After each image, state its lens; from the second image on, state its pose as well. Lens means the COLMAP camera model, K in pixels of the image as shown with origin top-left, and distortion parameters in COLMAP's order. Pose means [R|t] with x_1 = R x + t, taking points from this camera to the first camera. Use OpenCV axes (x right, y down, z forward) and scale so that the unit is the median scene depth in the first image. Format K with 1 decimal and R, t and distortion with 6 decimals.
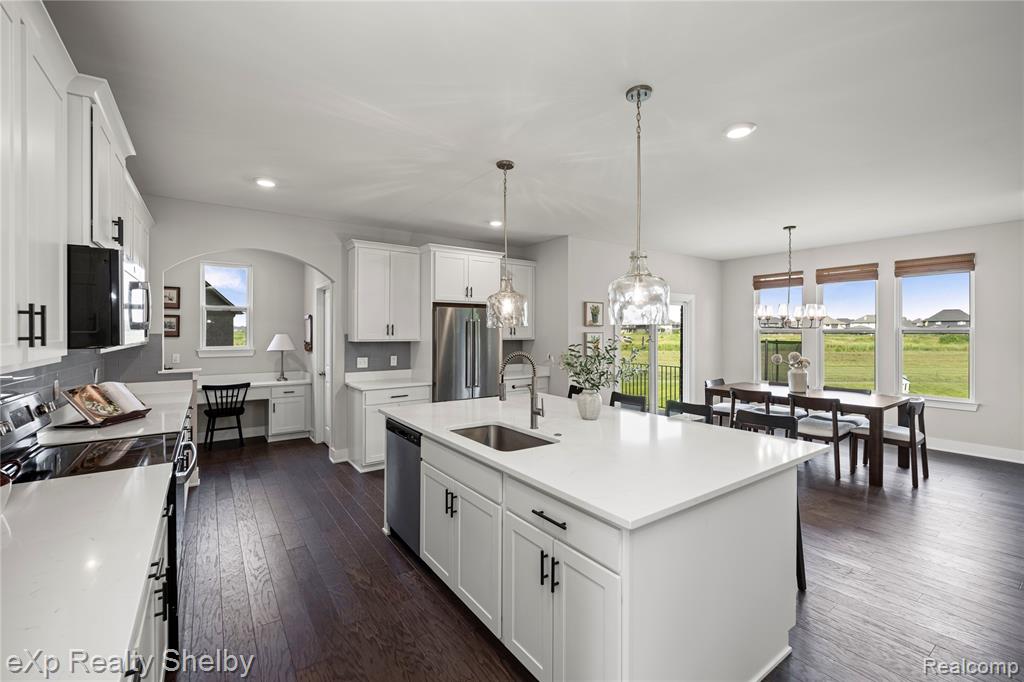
lens RADIAL K [[437.2, 0, 516.9], [0, 437.2, 333.8], [0, 0, 1]] dist [0.002013, 0.000129]
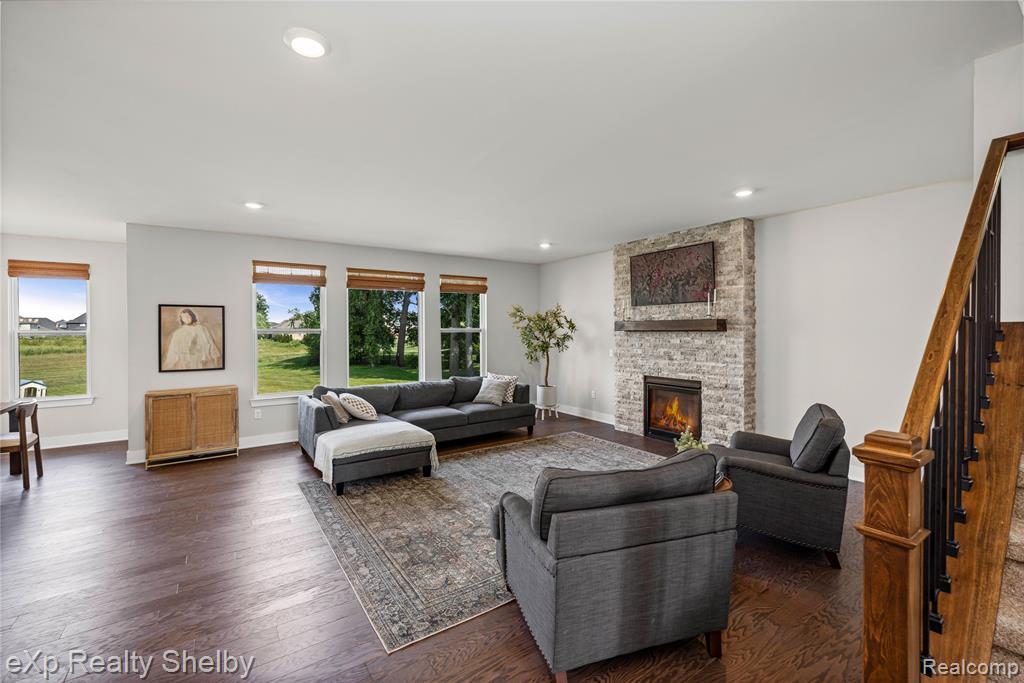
lens RADIAL K [[437.2, 0, 507.3], [0, 437.2, 333.8], [0, 0, 1]] dist [0.002013, 0.000129]
pose [[0.035736, -0.007056, 0.999336, -0.044962], [0.011363, 0.999913, 0.006653, -0.000687], [-0.999297, 0.011117, 0.035813, -0.114729]]
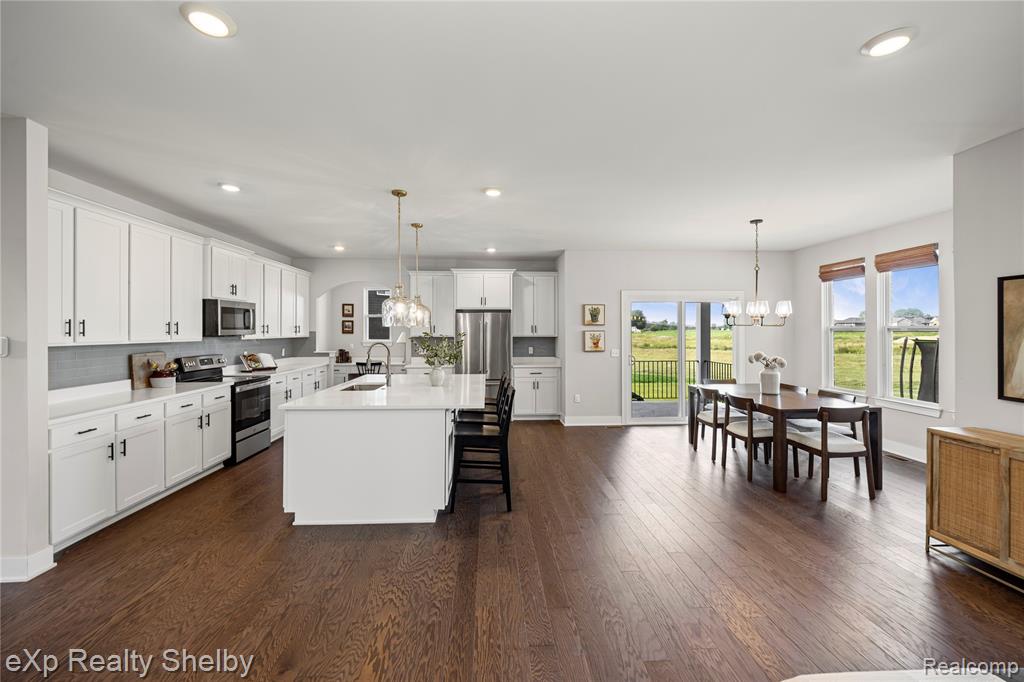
lens RADIAL K [[437.2, 0, 512.5], [0, 437.2, 329.7], [0, 0, 1]] dist [0.002013, 0.000129]
pose [[0.844325, -0.001428, -0.535829, 0.659263], [-0.001707, 0.999984, -0.005355, 0.000315], [0.535828, 0.005436, 0.844310, -0.091349]]
